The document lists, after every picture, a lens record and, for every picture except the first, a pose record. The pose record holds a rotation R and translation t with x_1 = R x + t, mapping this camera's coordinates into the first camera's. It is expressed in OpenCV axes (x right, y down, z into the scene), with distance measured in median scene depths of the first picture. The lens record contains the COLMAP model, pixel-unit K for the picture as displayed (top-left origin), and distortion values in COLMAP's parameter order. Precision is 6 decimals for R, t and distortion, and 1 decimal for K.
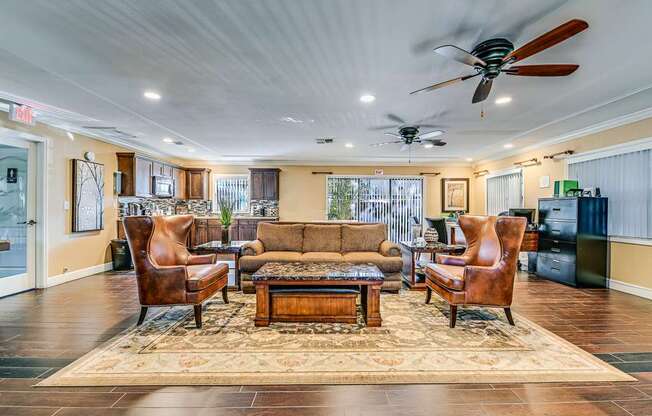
lens RADIAL K [[282.7, 0, 327.2], [0, 282.7, 207.6], [0, 0, 1]] dist [-0.000386, -0.000671]
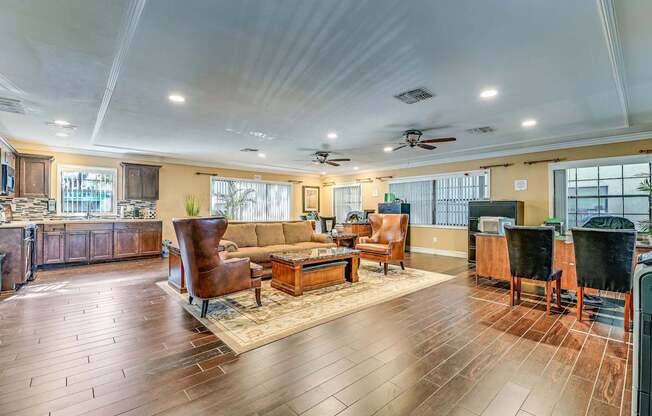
lens RADIAL K [[282.7, 0, 328.9], [0, 282.7, 208.8], [0, 0, 1]] dist [-0.000386, -0.000671]
pose [[0.759750, -0.000269, 0.650216, -0.540469], [-0.001987, 0.999994, 0.002735, -0.004774], [-0.650213, -0.003370, 0.759745, -0.075836]]
